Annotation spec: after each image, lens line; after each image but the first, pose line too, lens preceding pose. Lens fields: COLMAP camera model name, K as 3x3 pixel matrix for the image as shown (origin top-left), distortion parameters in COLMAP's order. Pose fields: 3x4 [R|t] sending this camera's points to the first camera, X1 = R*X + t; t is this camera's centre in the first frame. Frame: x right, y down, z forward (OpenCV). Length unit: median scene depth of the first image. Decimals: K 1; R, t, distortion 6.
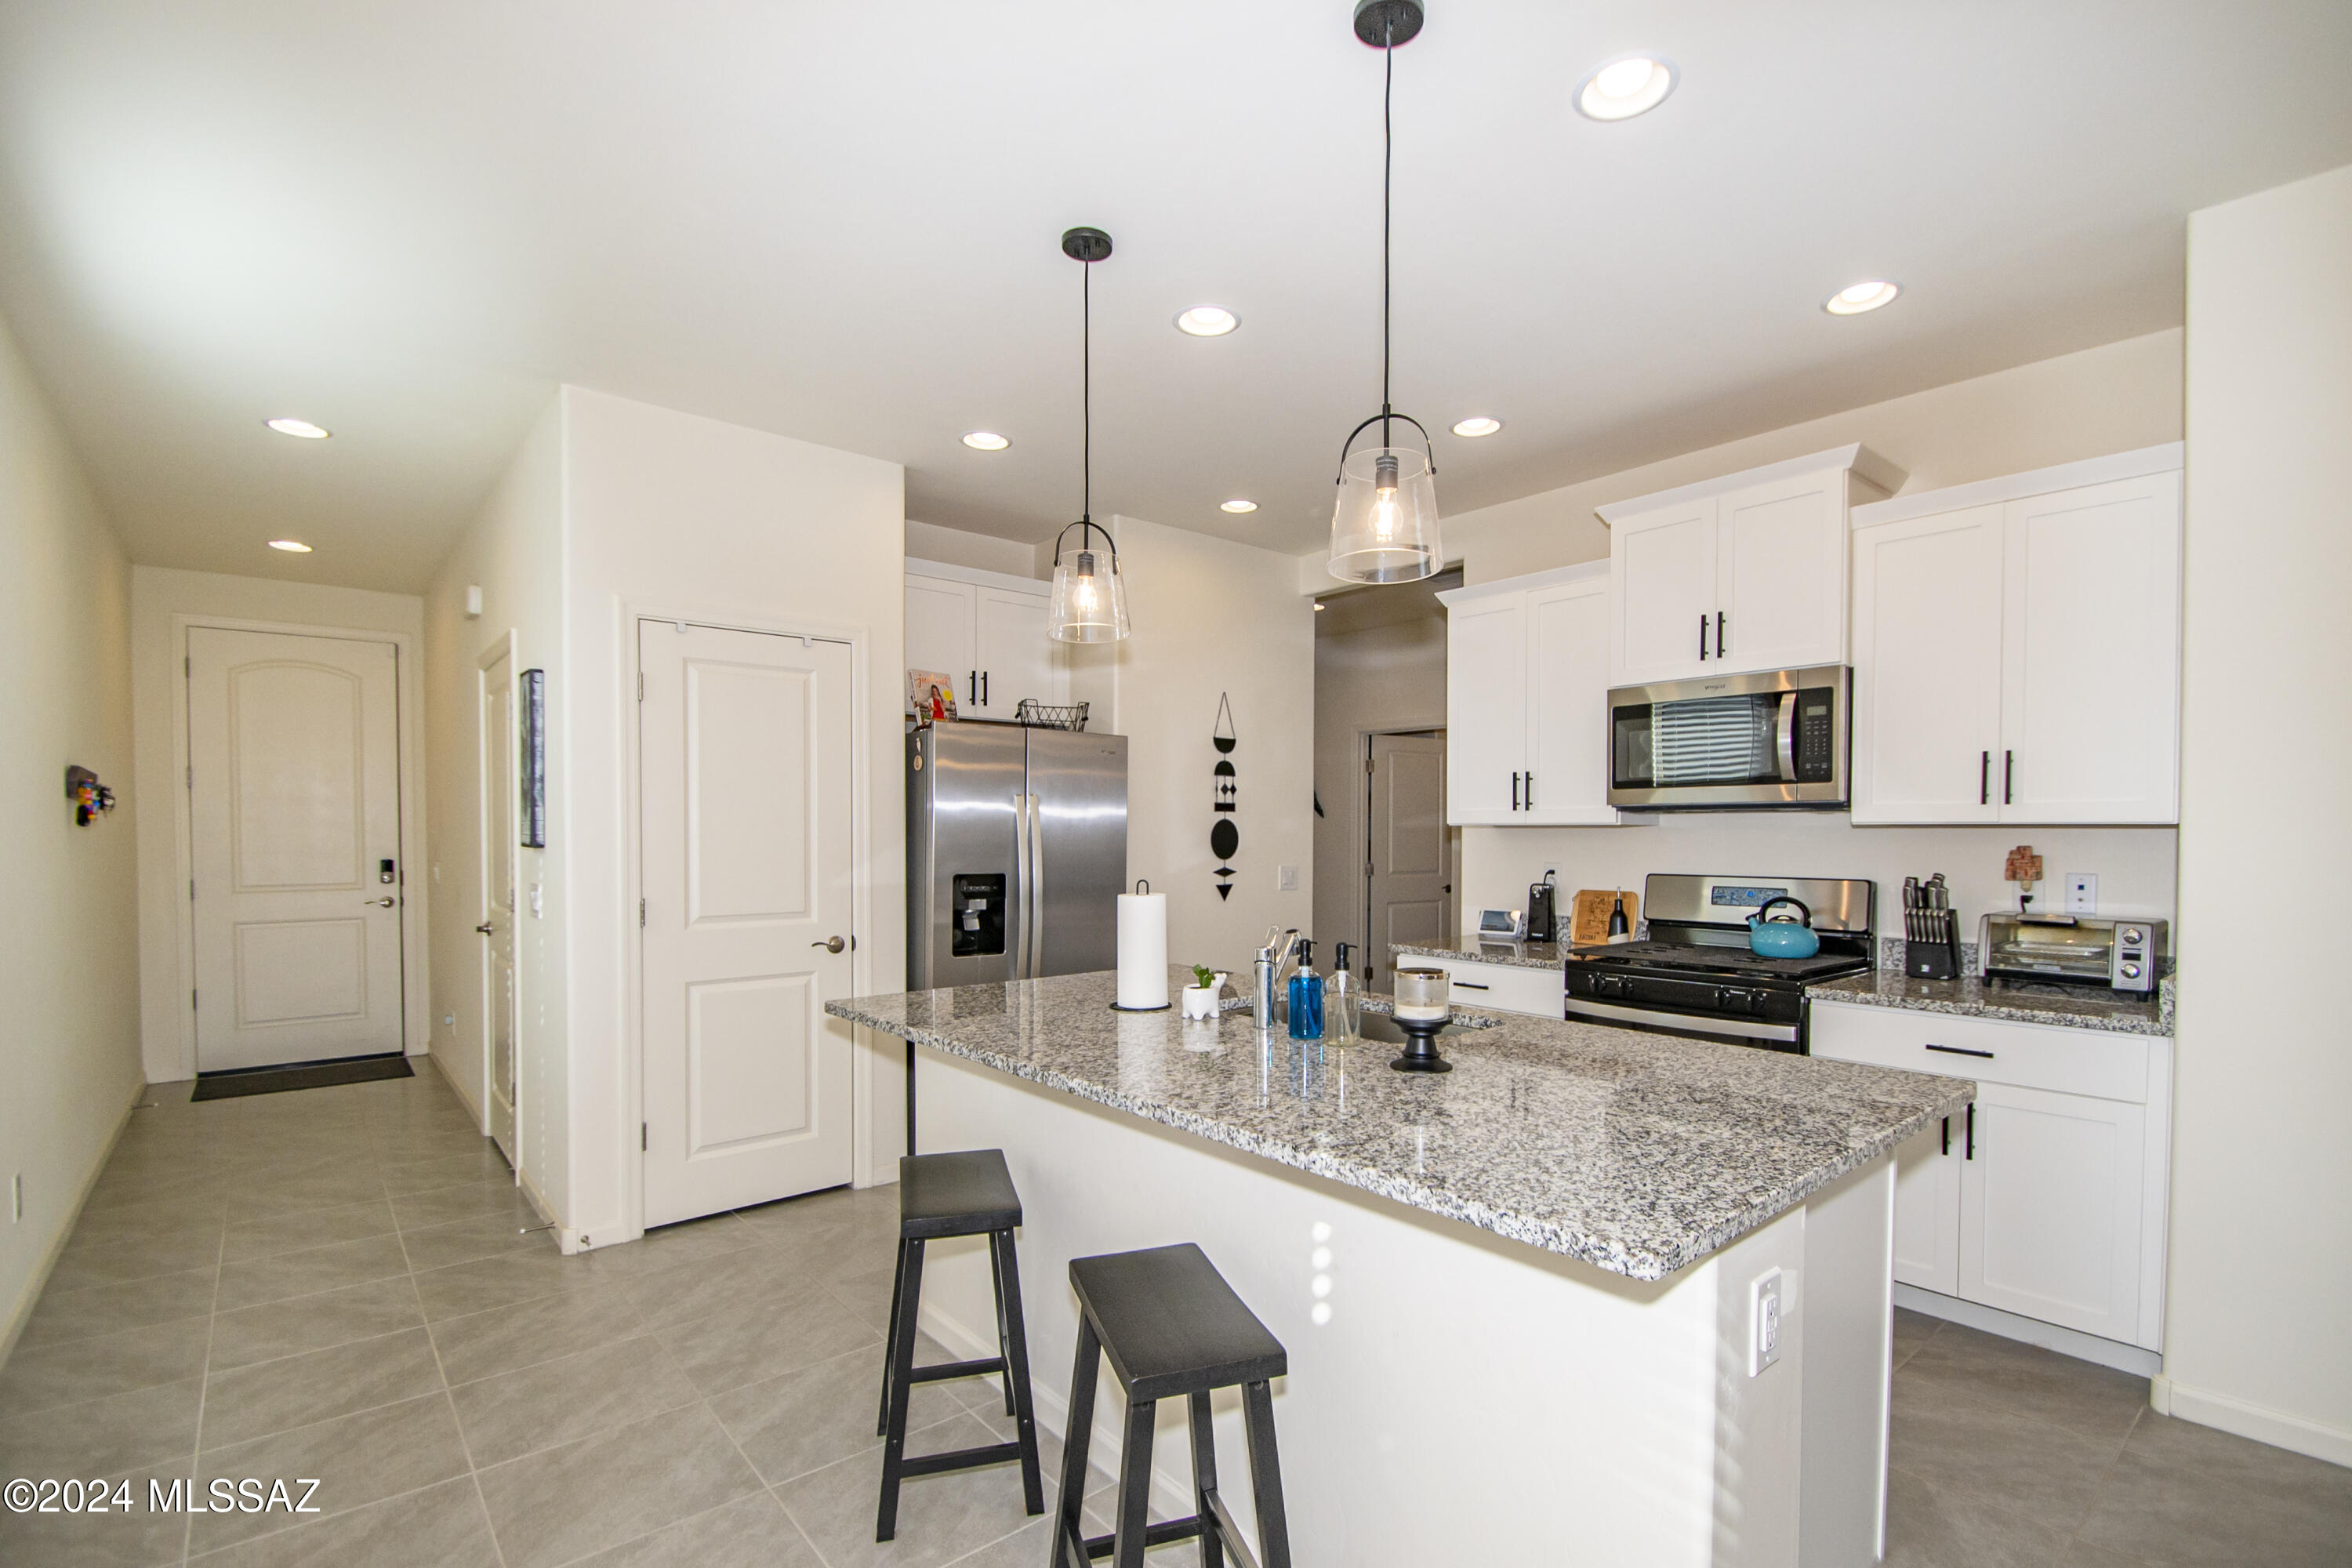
lens RADIAL K [[1050.8, 0, 1201.7], [0, 1050.8, 857.3], [0, 0, 1]] dist [0.008390, -0.013239]
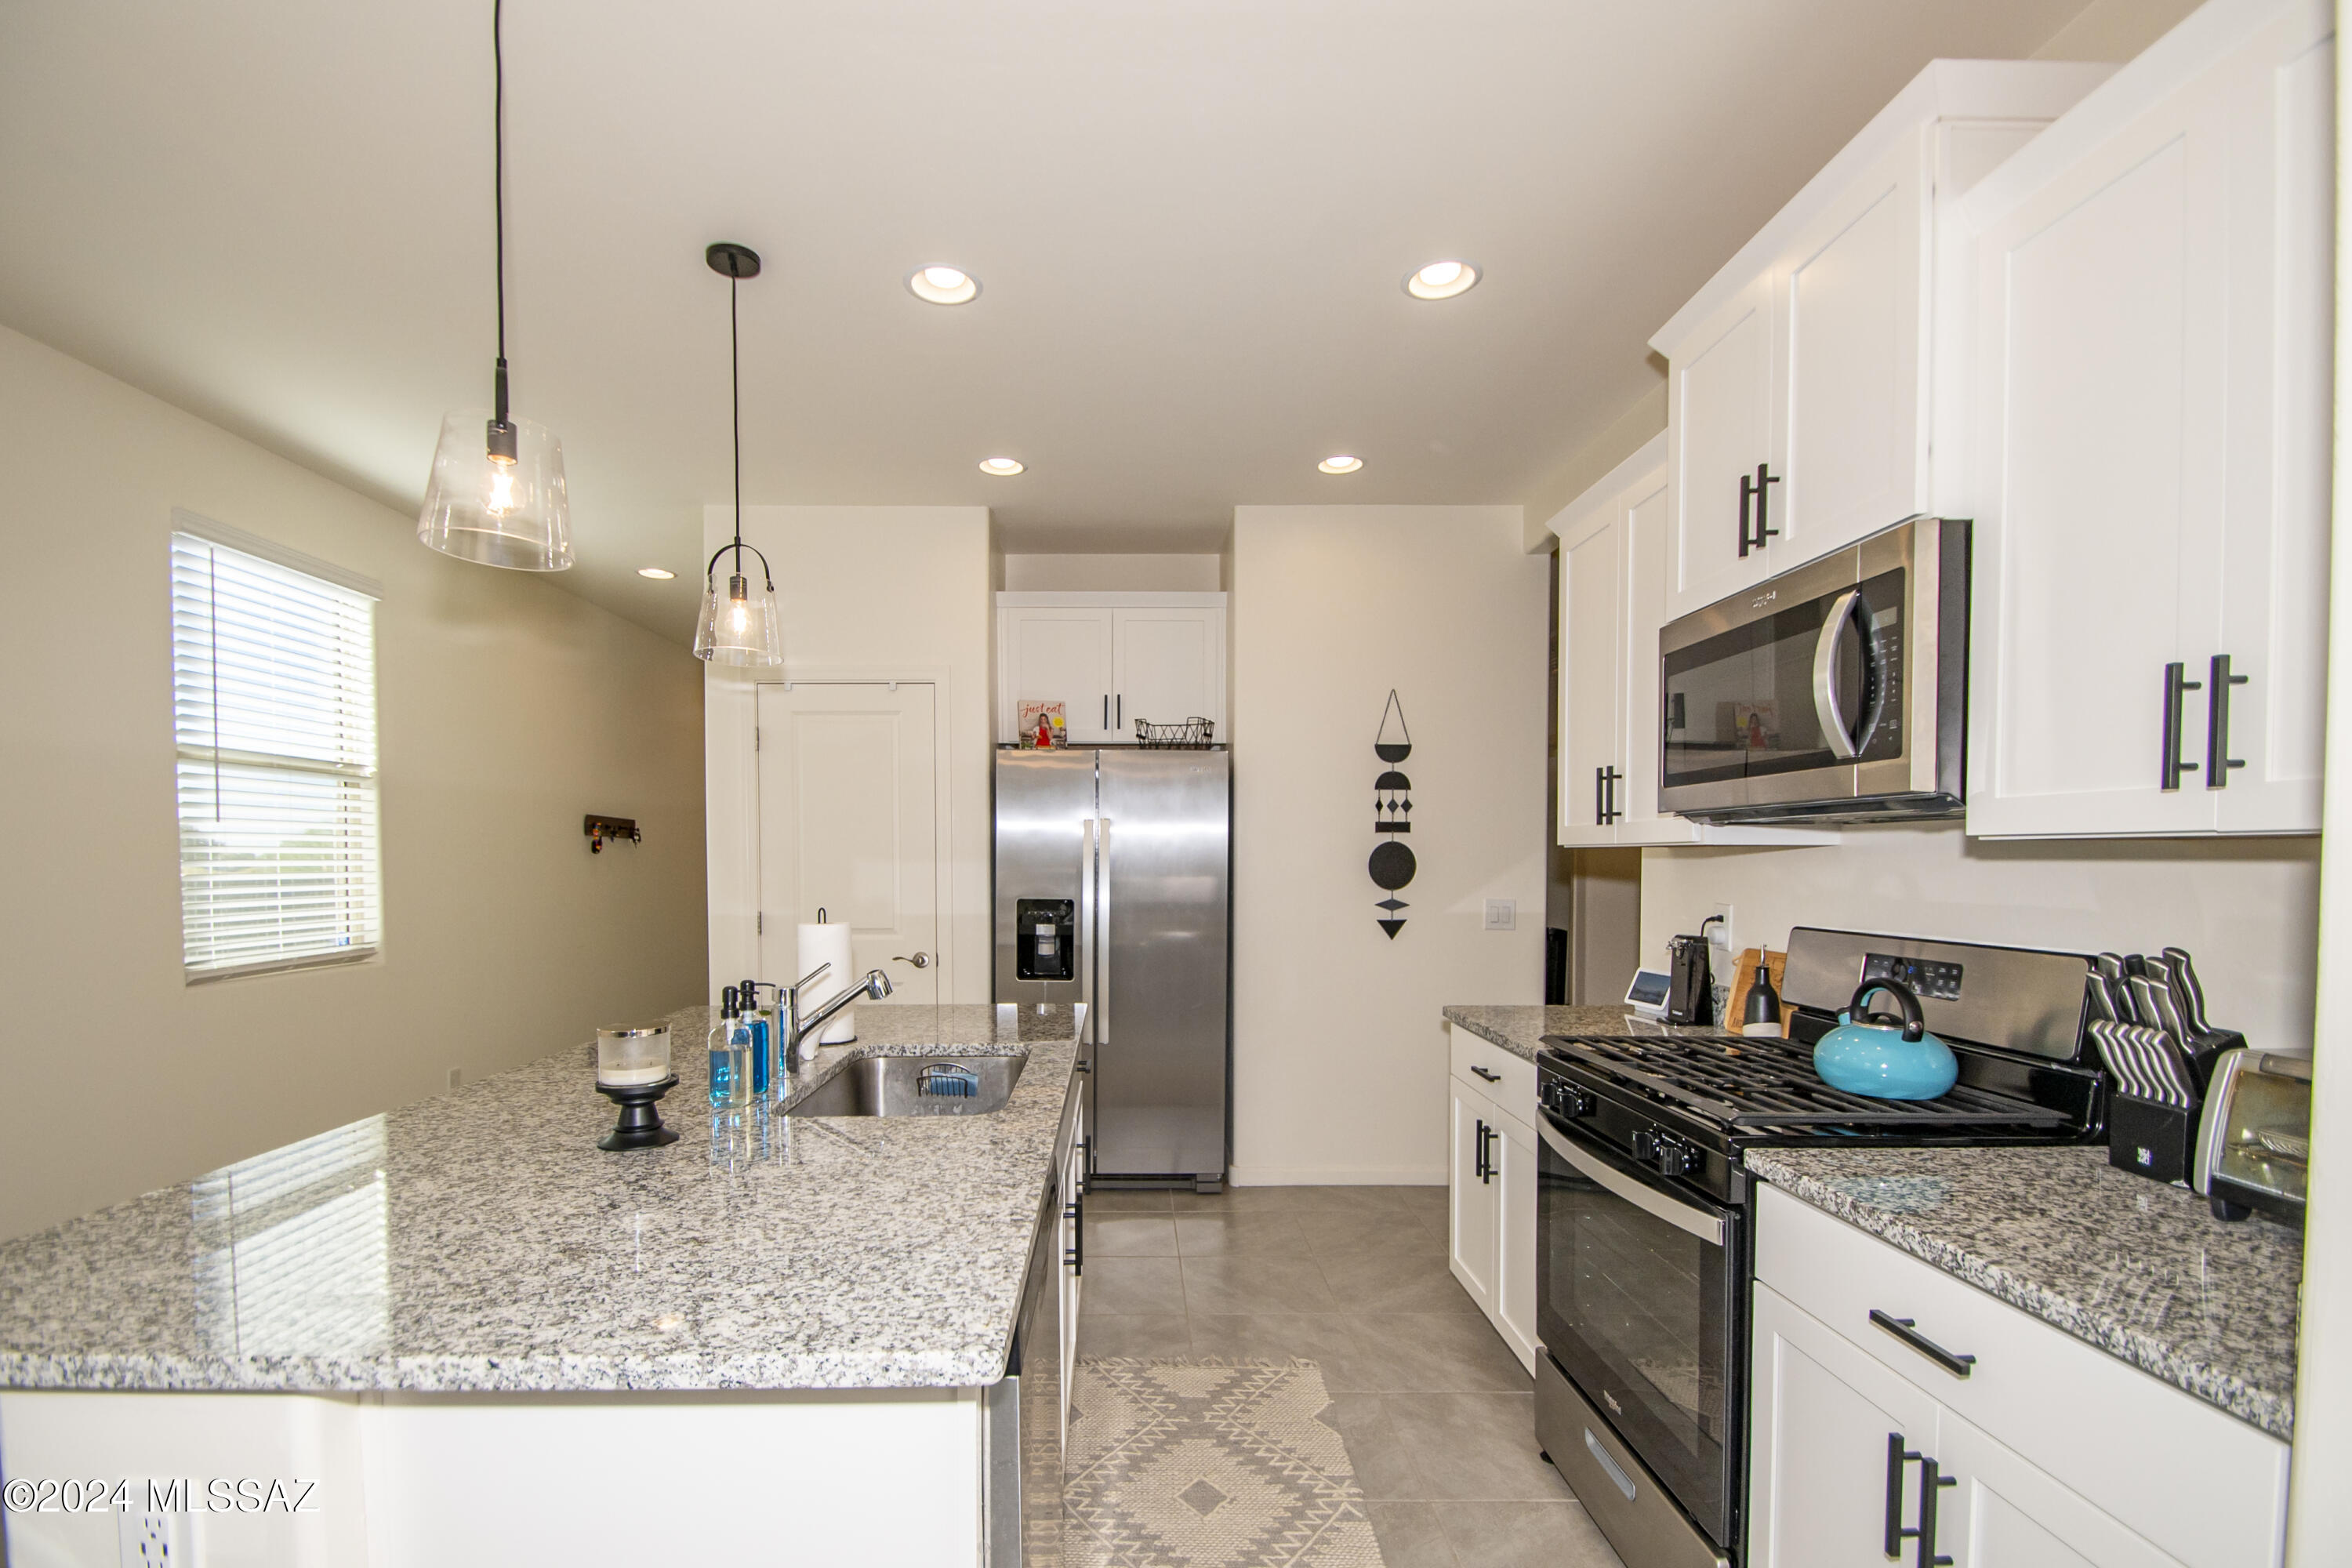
lens RADIAL K [[1050.8, 0, 1145.8], [0, 1050.8, 888.2], [0, 0, 1]] dist [0.008390, -0.013239]
pose [[0.764597, 0.018482, -0.644244, 0.511415], [-0.015423, 0.999827, 0.010379, -0.006447], [0.644324, 0.002000, 0.764750, 0.299457]]
